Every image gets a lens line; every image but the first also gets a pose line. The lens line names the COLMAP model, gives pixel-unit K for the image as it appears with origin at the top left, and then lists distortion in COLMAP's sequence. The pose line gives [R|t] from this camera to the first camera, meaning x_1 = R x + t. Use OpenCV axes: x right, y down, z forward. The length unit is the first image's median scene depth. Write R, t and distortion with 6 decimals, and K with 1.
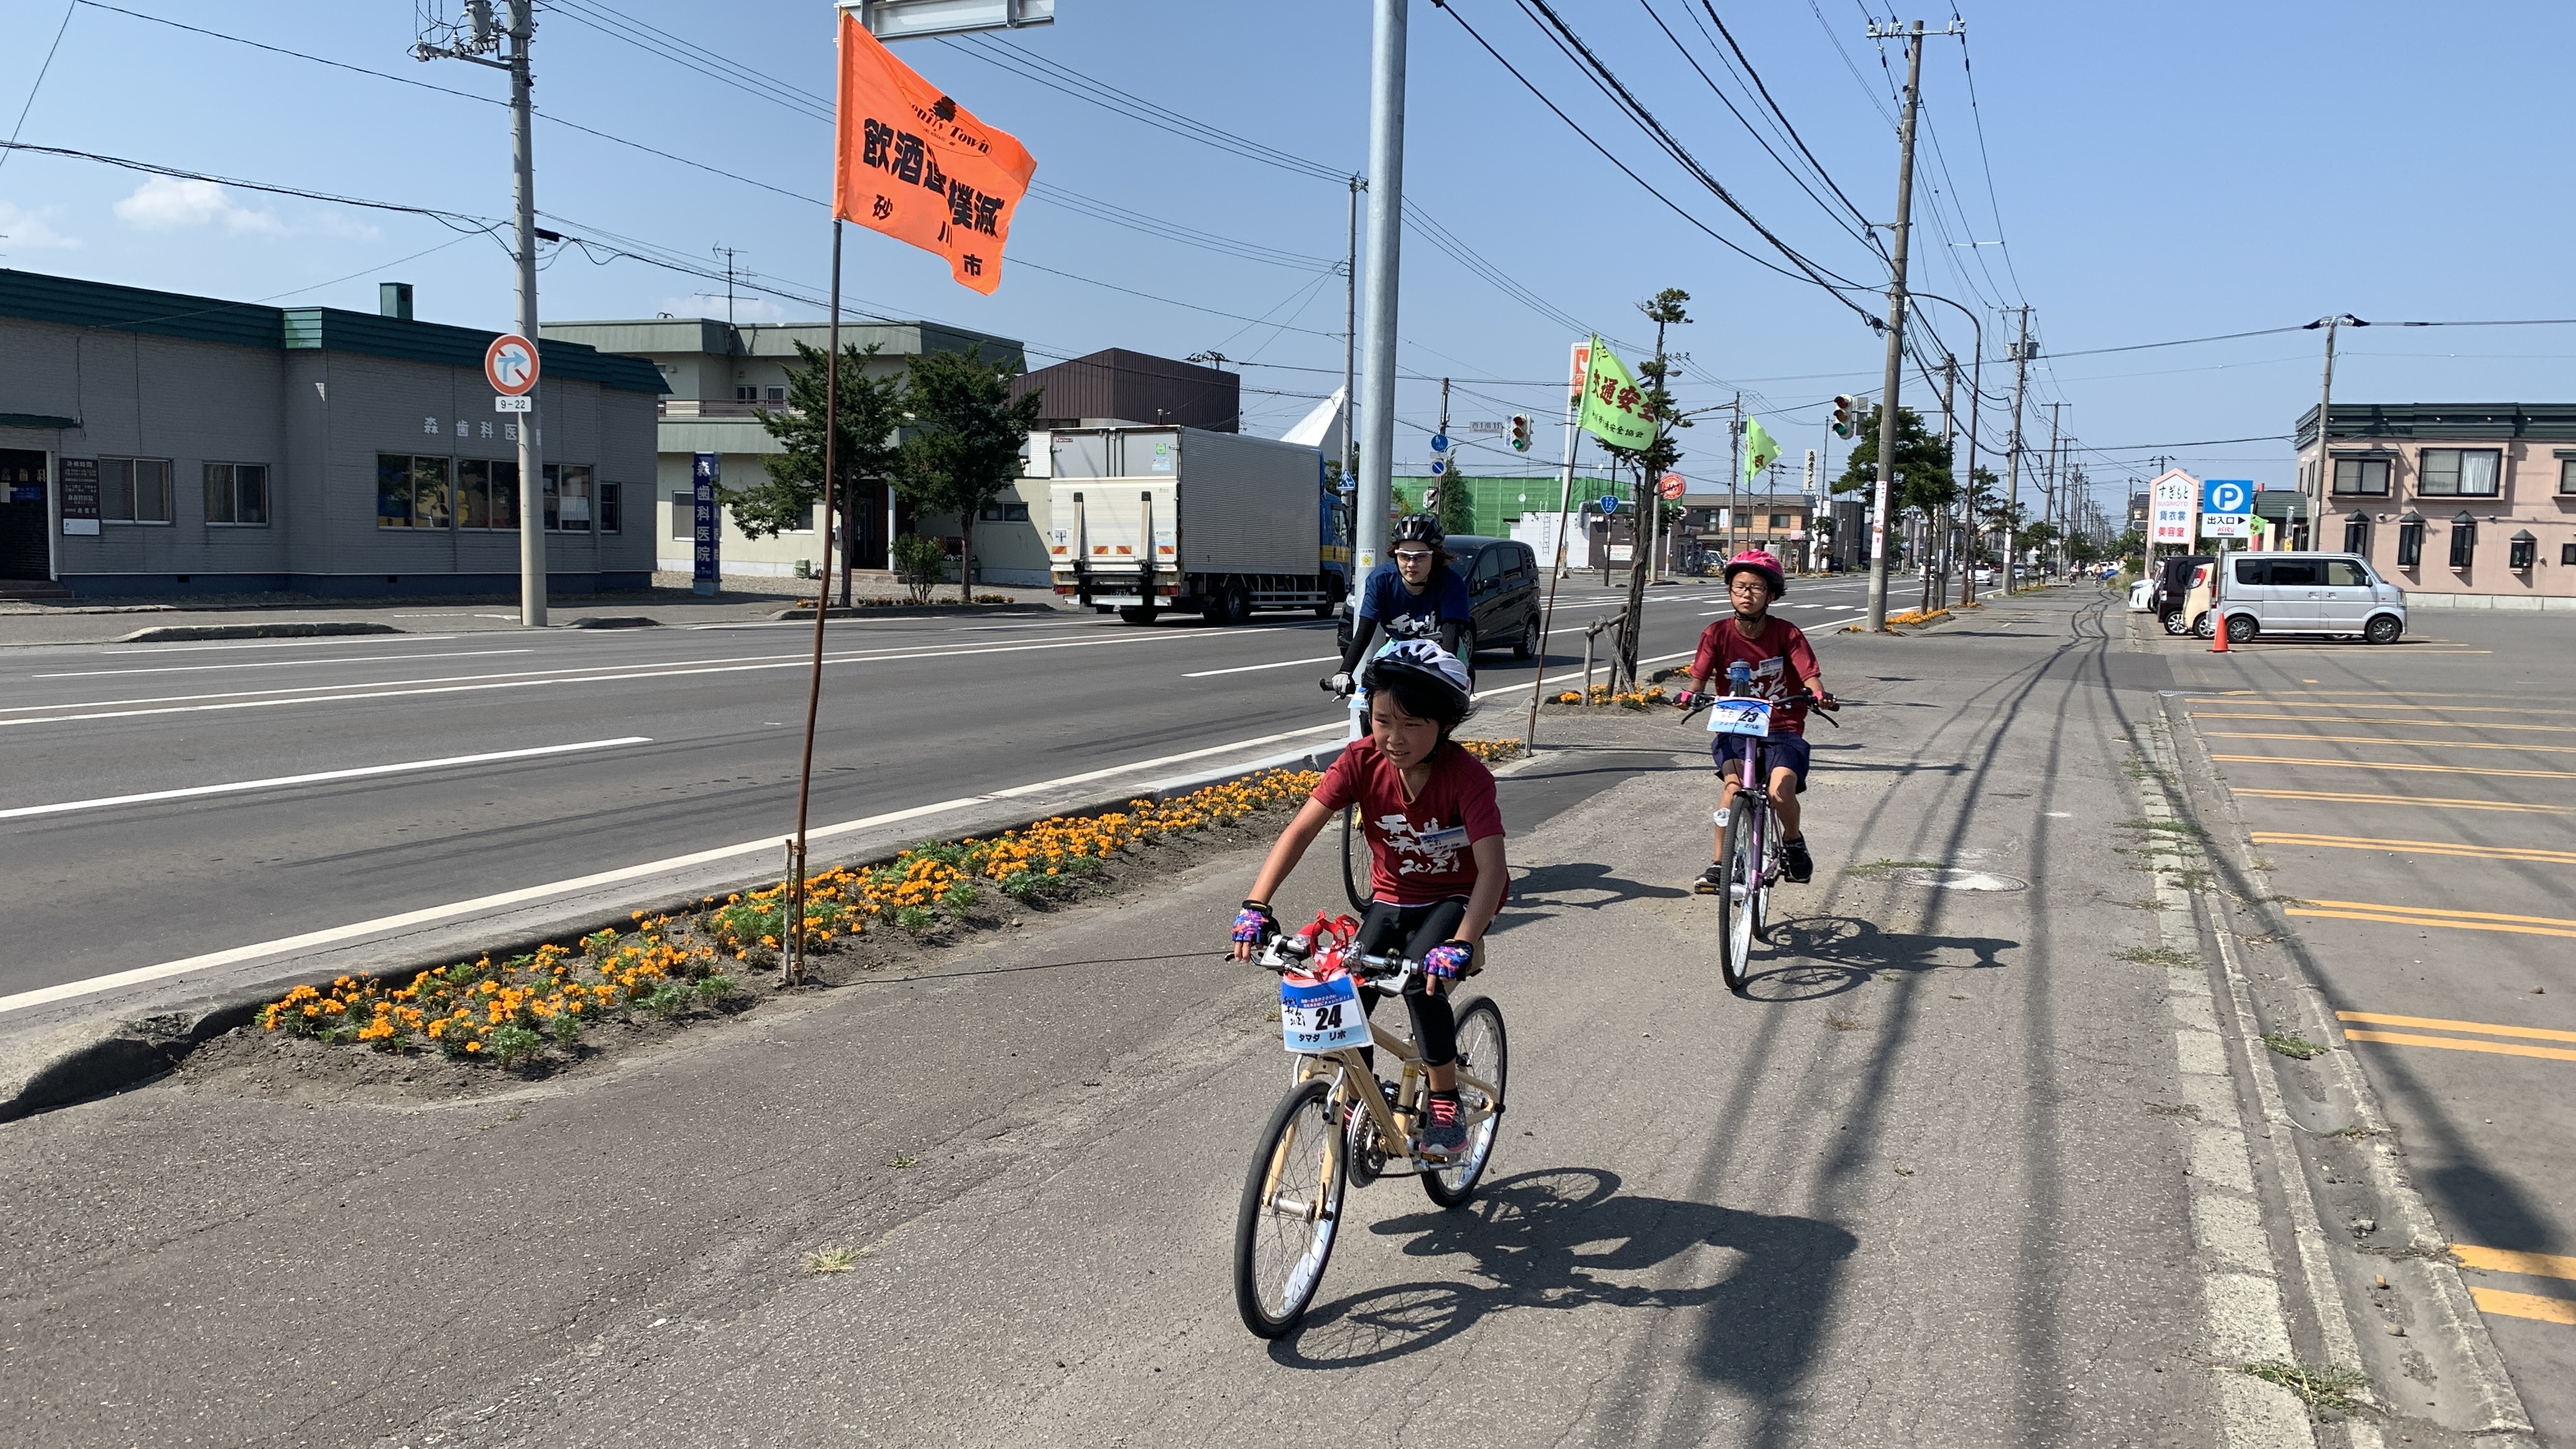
lens RADIAL K [[1969.0, 0, 1266.0], [0, 1969.0, 741.4], [0, 0, 1]] dist [0.010242, -0.004584]
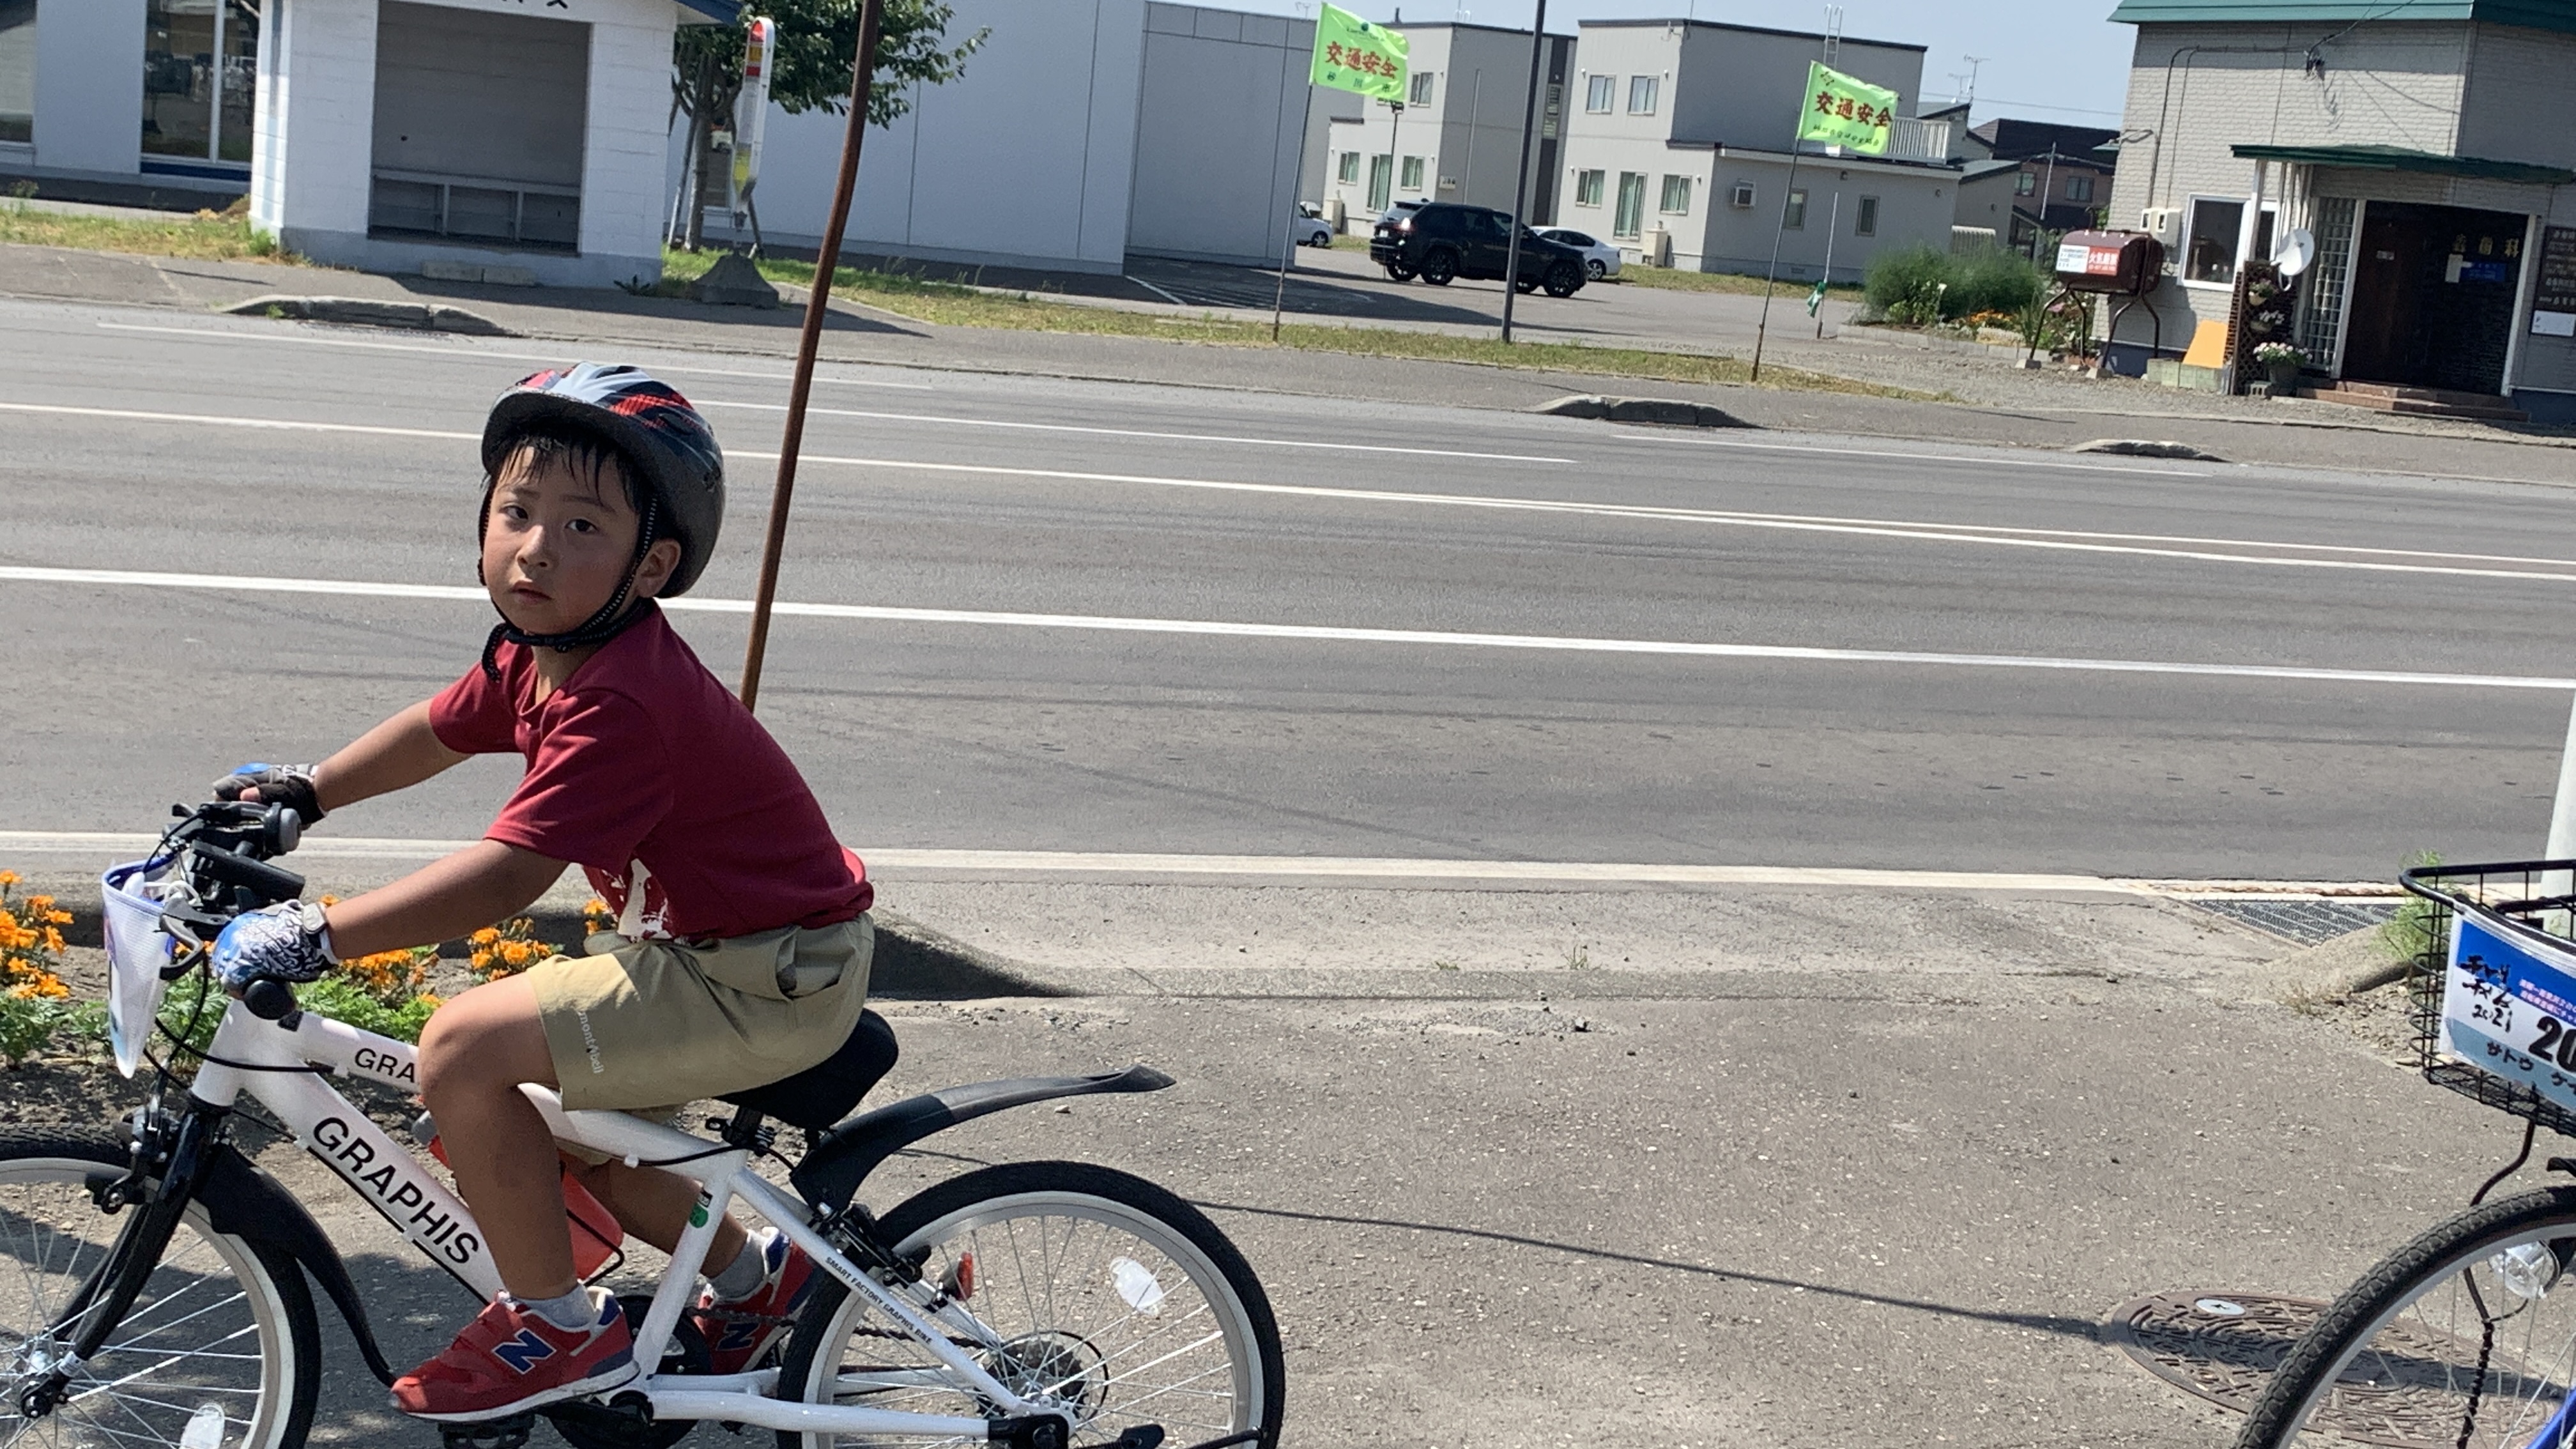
lens RADIAL K [[3398.0, 0, 1230.5], [0, 3398.0, 719.0], [0, 0, 1]] dist [0.256810, -0.878547]
pose [[0.708261, 0.151860, -0.689424, -0.064727], [-0.149014, 0.986745, 0.064265, 0.022873], [0.690045, 0.057218, 0.721502, -0.222170]]
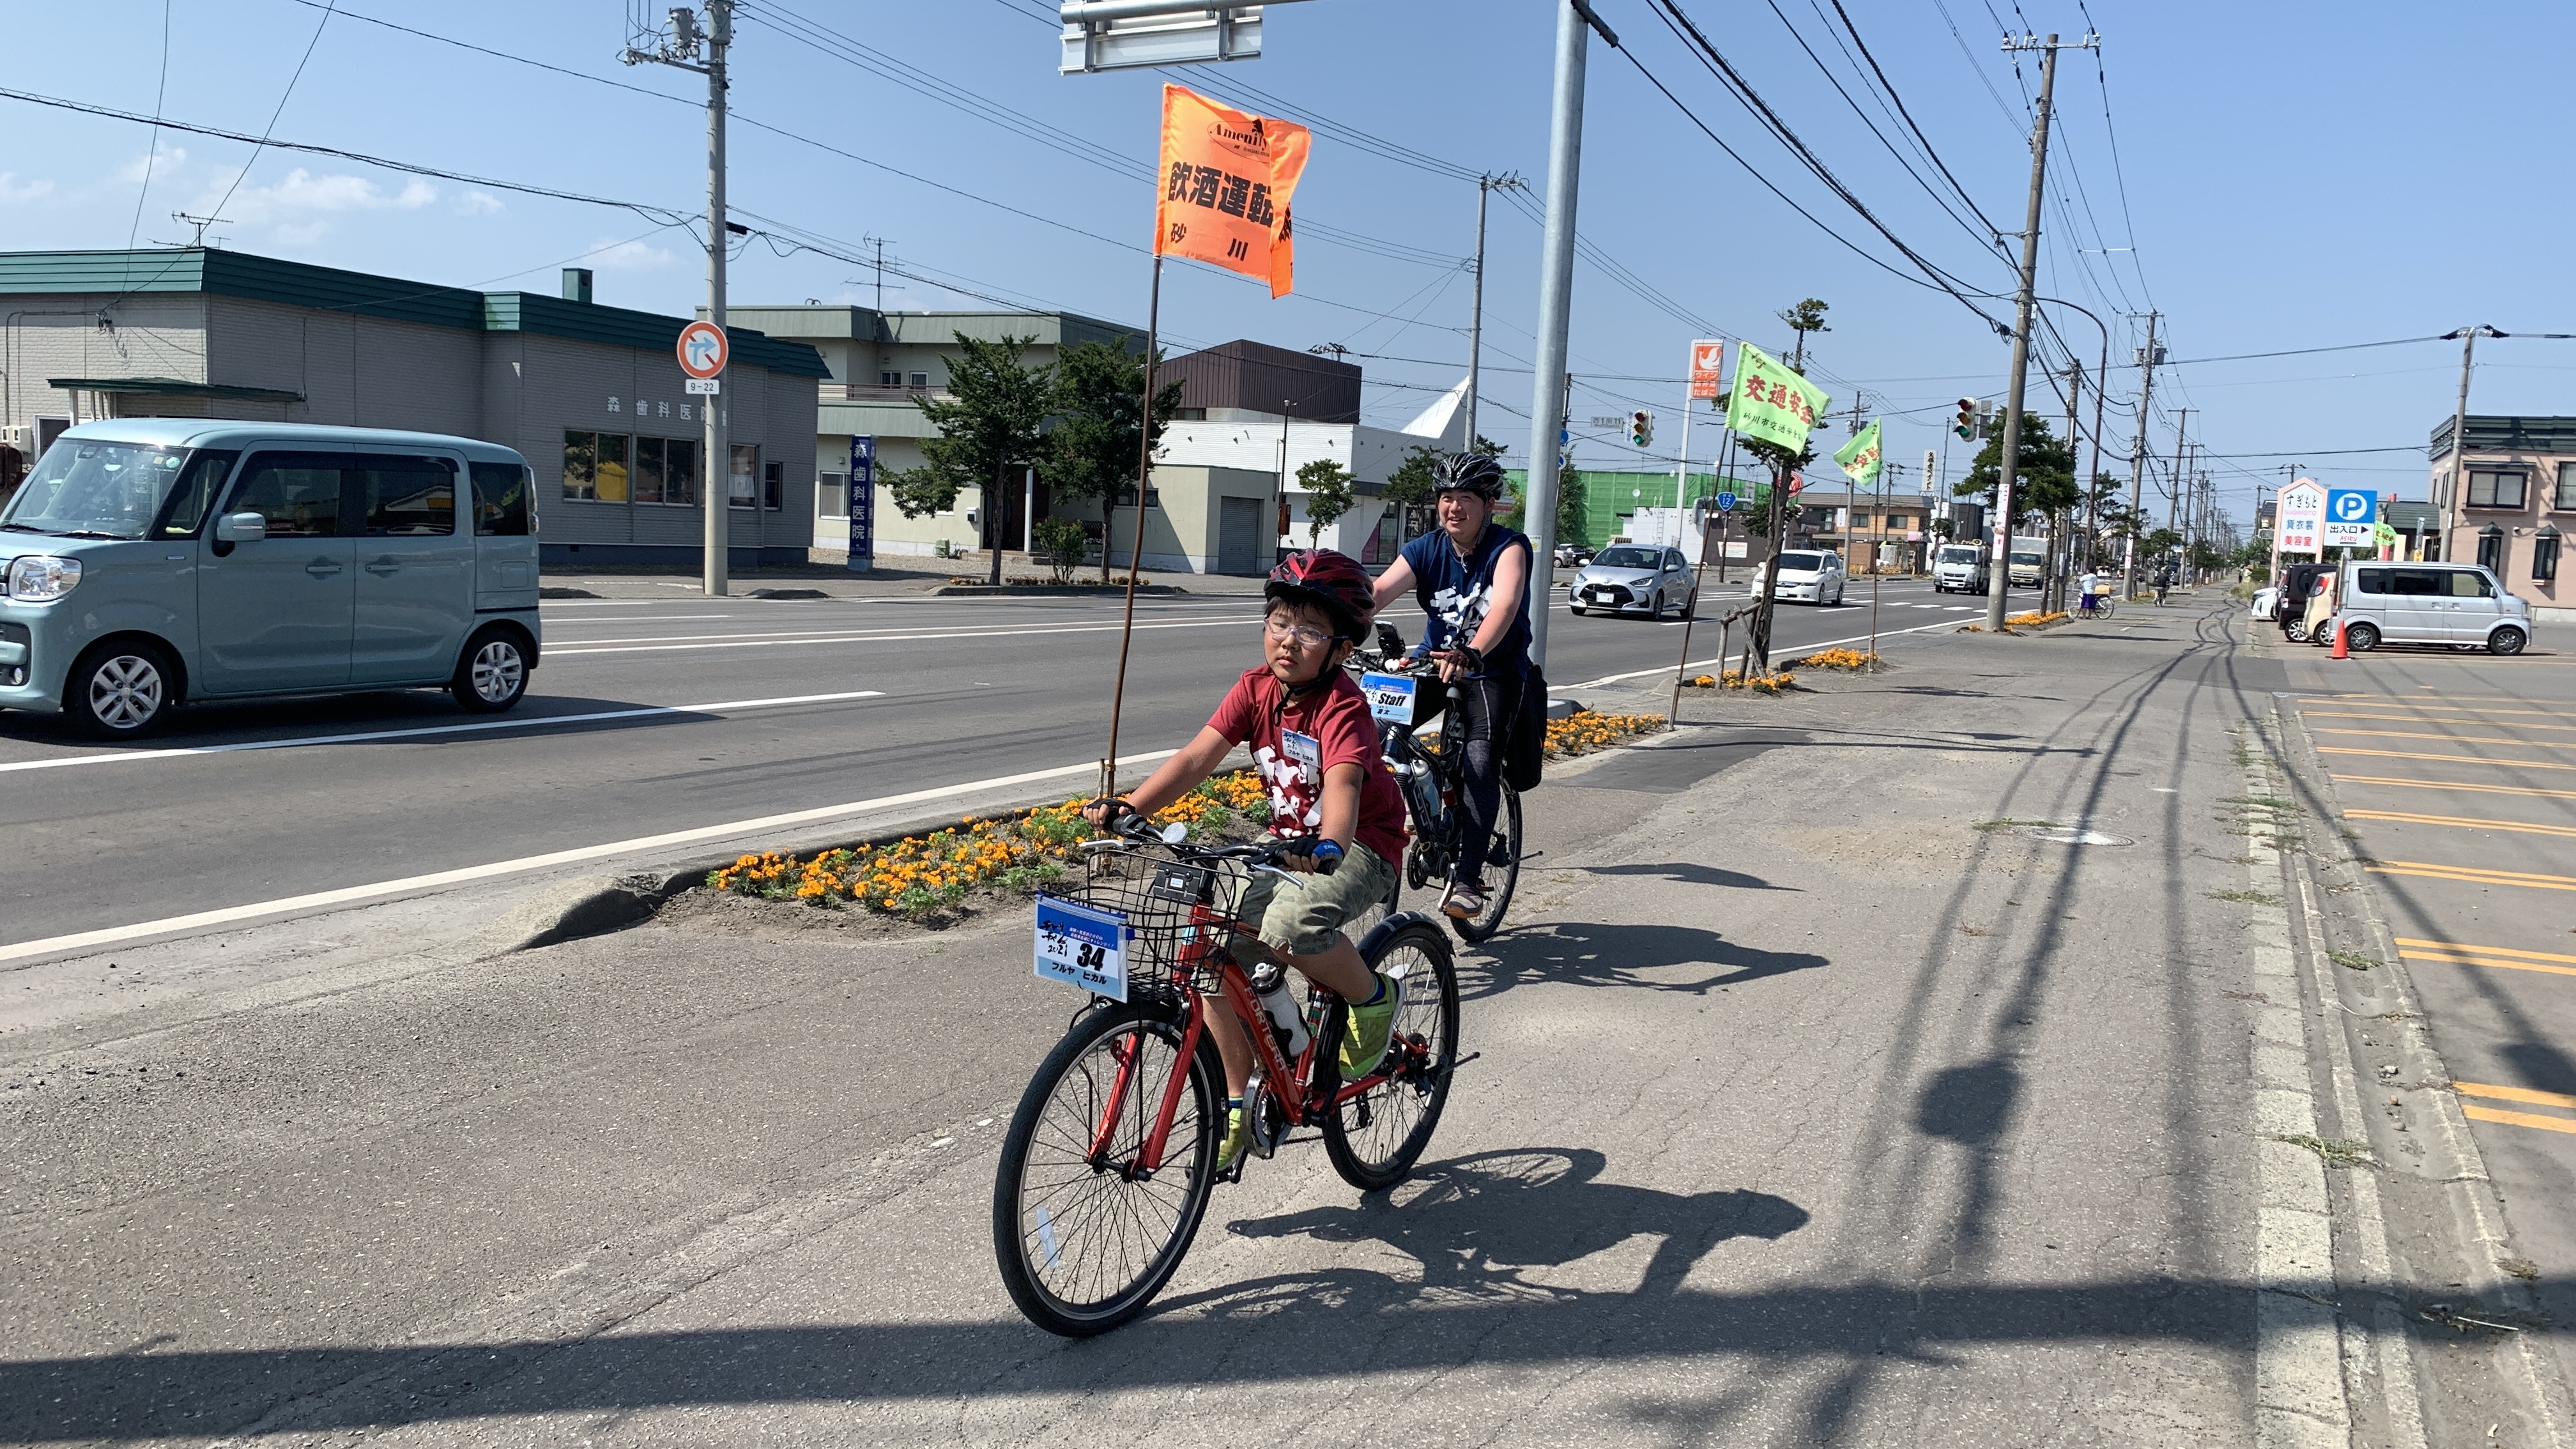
lens RADIAL K [[1969.3, 0, 1268.8], [0, 1969.3, 726.8], [0, 0, 1]] dist [0.012784, -0.008887]
pose [[0.998418, 0.026024, -0.049845, -0.017928], [-0.026136, 0.999657, -0.001592, 0.006718], [0.049786, 0.002892, 0.998756, -0.050656]]
